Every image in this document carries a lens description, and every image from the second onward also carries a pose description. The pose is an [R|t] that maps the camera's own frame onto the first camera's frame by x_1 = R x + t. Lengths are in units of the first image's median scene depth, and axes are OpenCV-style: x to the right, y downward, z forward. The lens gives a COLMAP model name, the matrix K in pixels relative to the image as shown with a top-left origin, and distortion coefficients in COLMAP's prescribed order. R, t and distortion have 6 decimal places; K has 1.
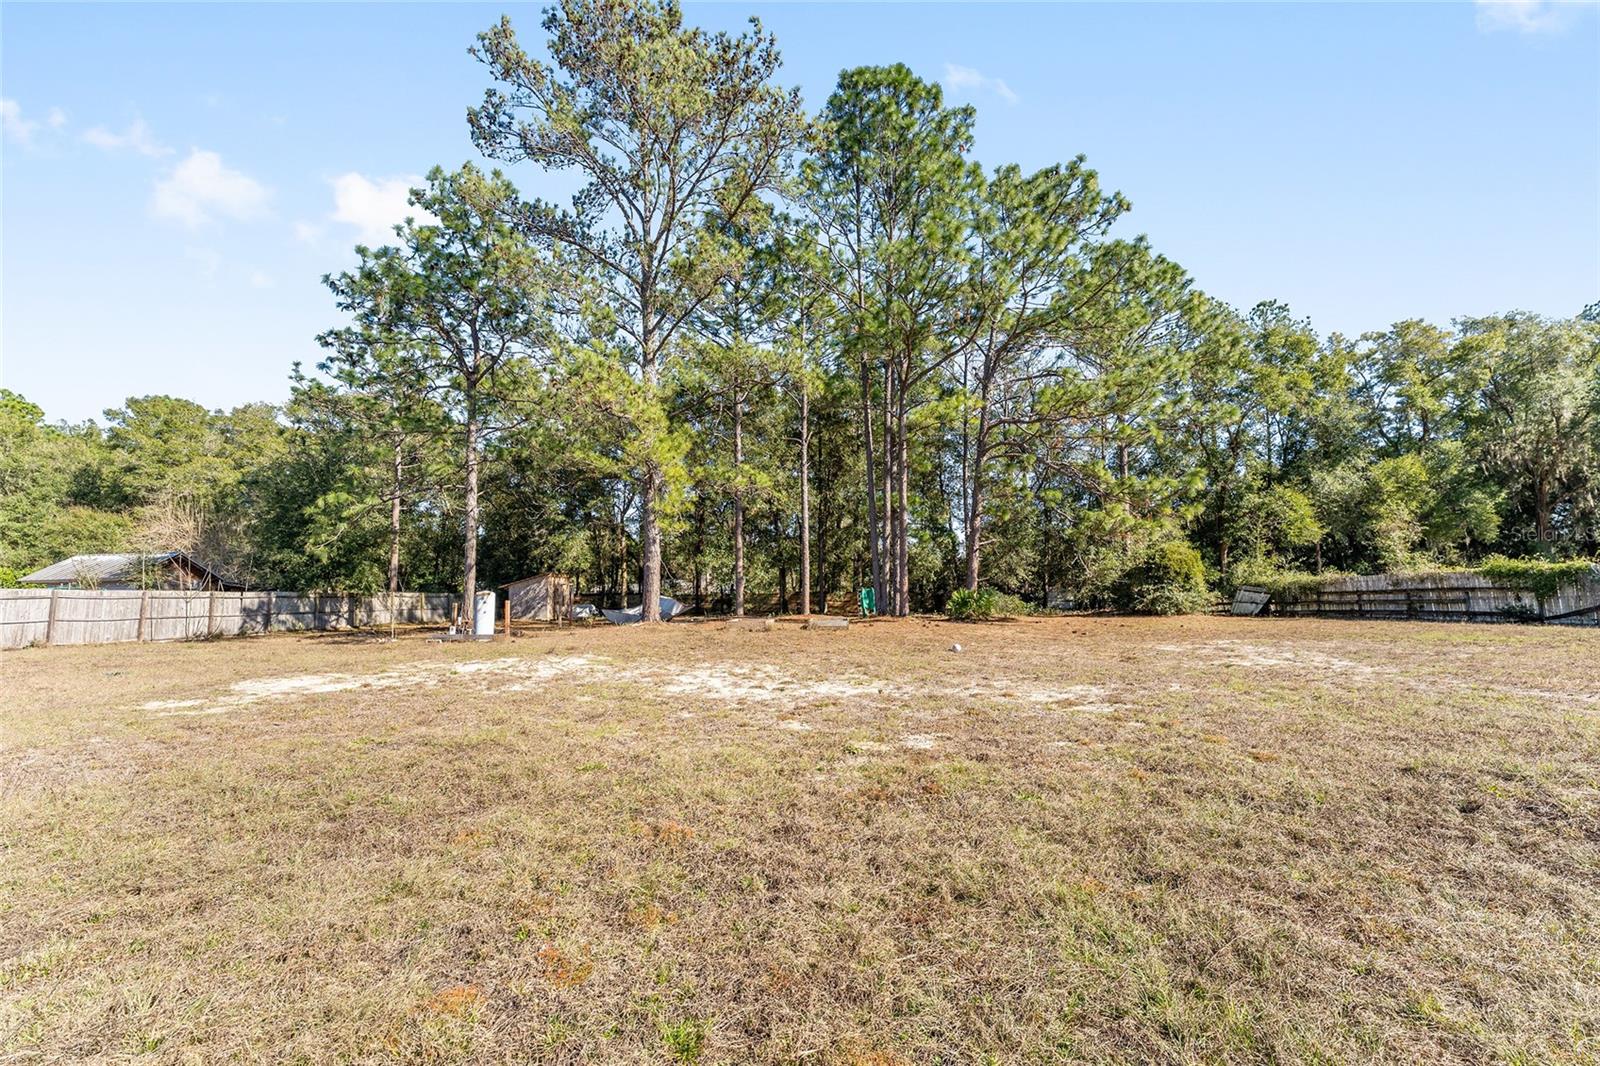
lens RADIAL K [[643.5, 0, 802.1], [0, 643.5, 536.9], [0, 0, 1]] dist [0.004549, -0.001581]
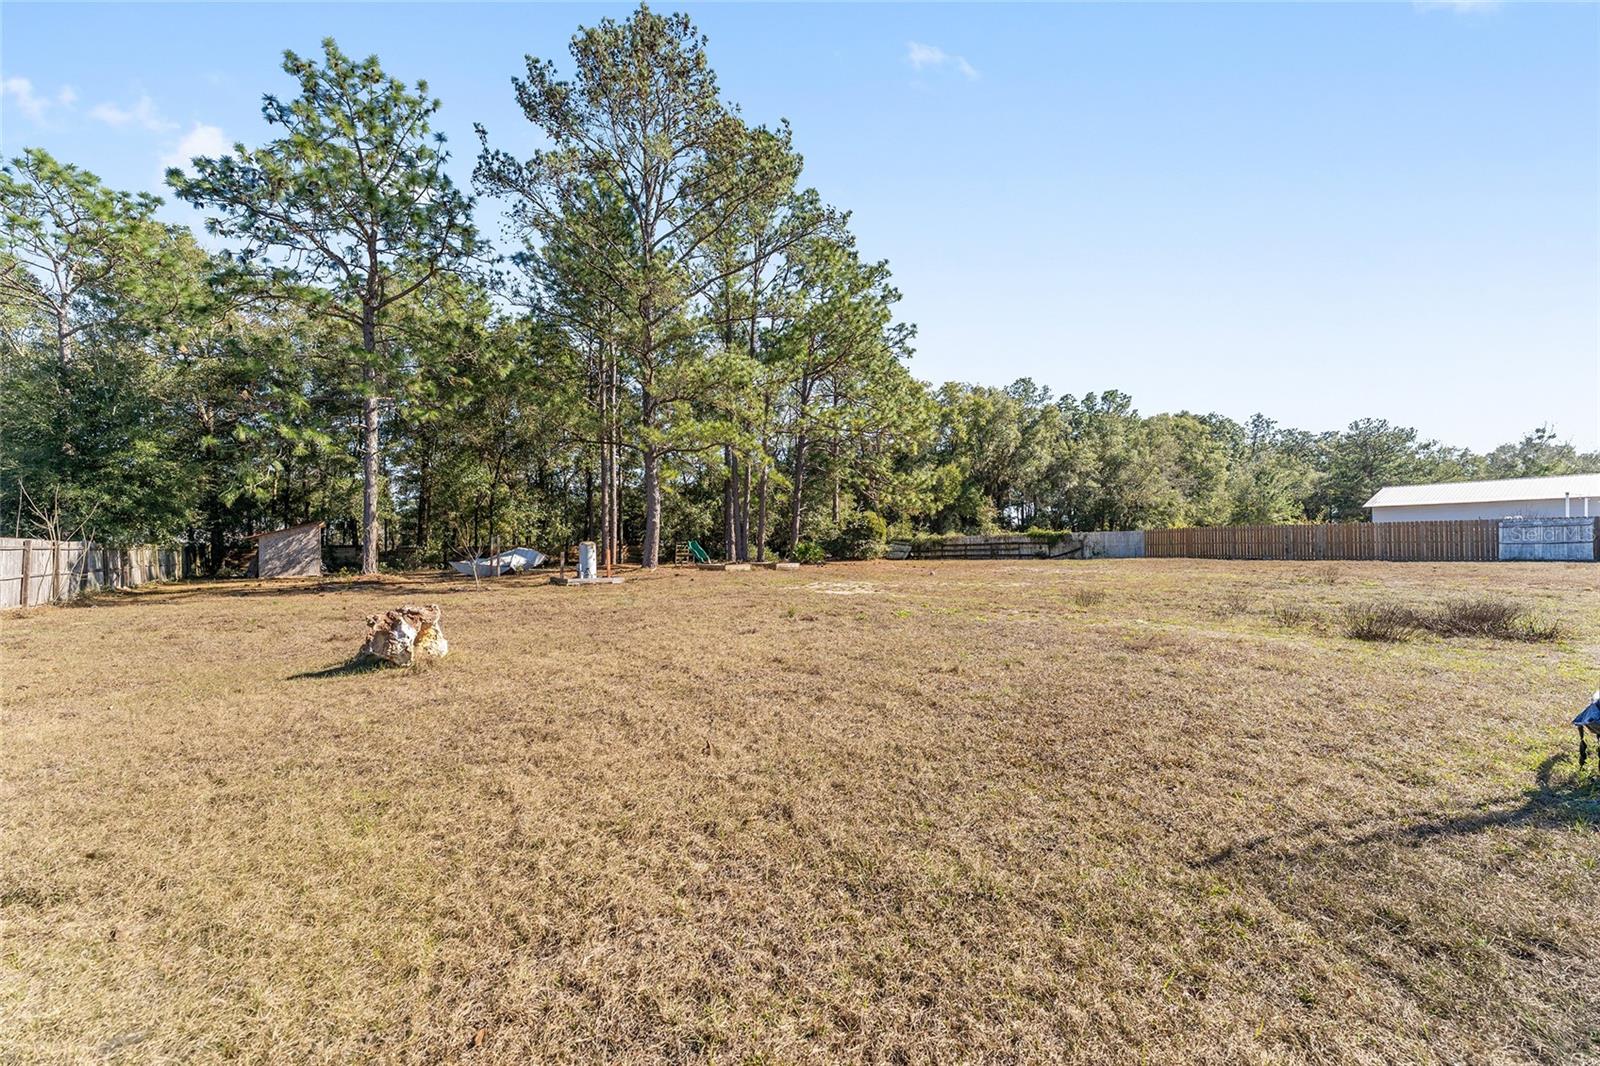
lens RADIAL K [[643.5, 0, 801.2], [0, 643.5, 531.5], [0, 0, 1]] dist [0.004549, -0.001581]
pose [[0.770340, 0.015102, 0.637455, -0.587016], [-0.055869, 0.997473, 0.043885, -0.003733], [-0.635181, -0.069420, 0.769237, -0.077828]]
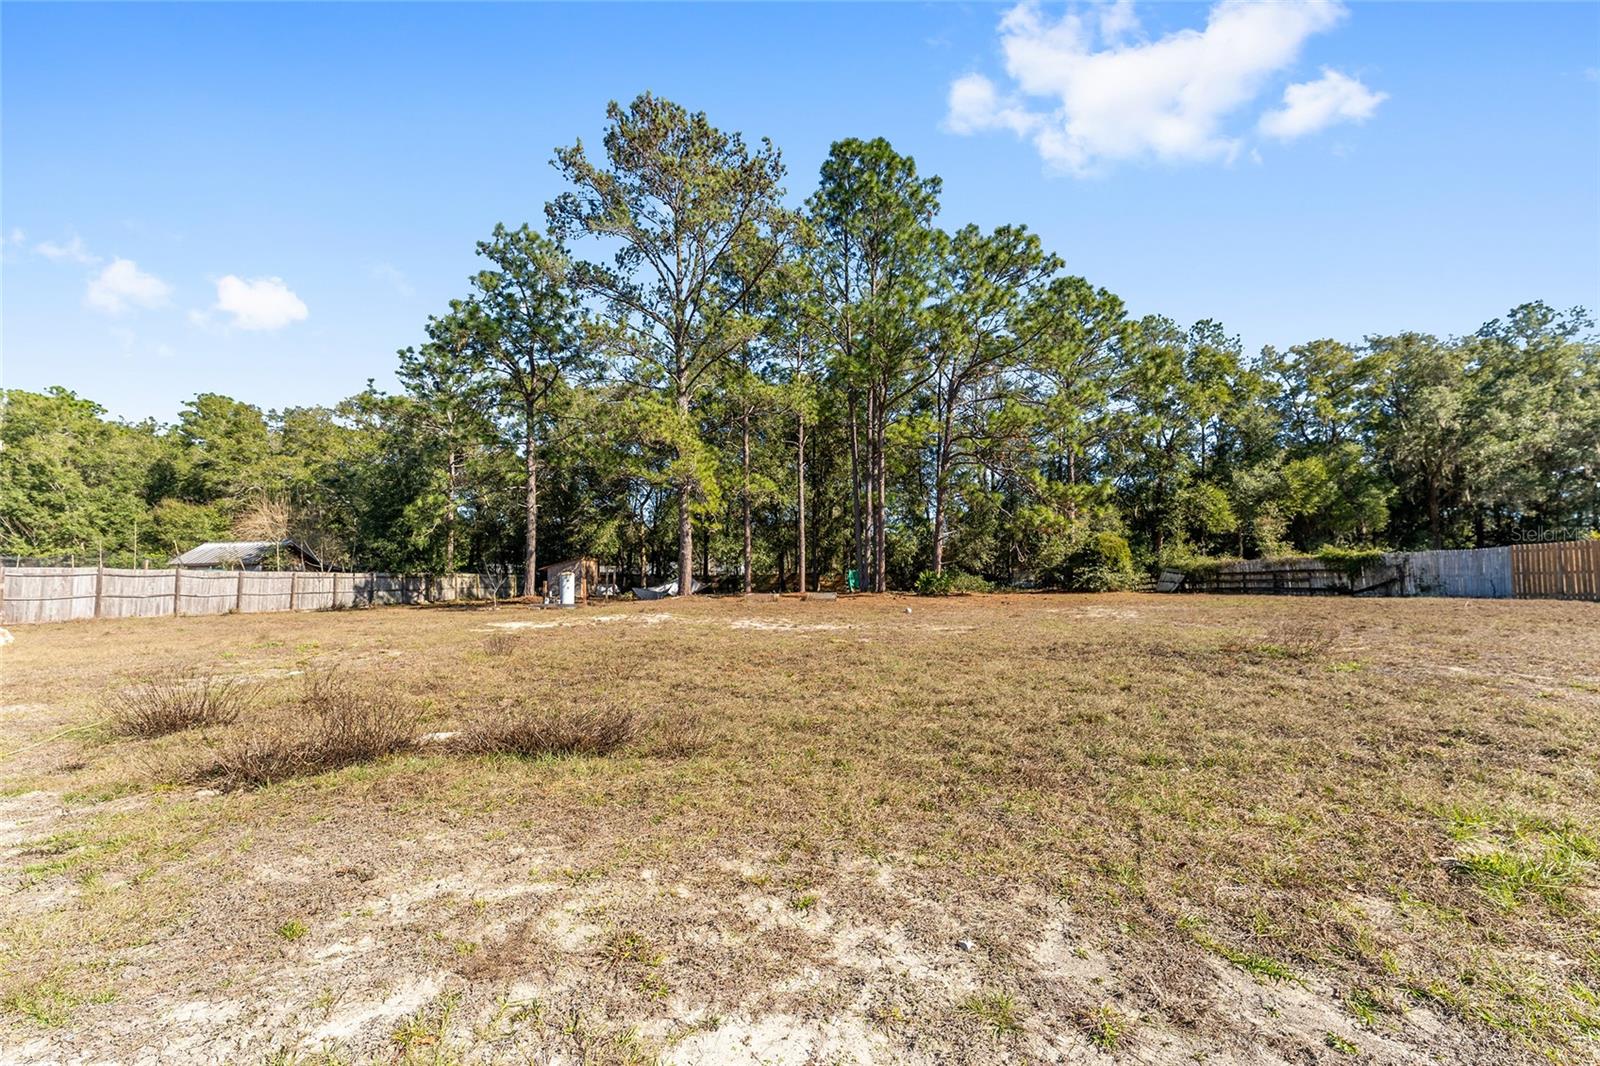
lens RADIAL K [[643.5, 0, 803.4], [0, 643.5, 535.7], [0, 0, 1]] dist [0.004549, -0.001581]
pose [[0.999902, 0.000668, 0.014000, -0.009999], [-0.001036, 0.999654, 0.026265, -0.017784], [-0.013977, -0.026277, 0.999557, -0.222246]]
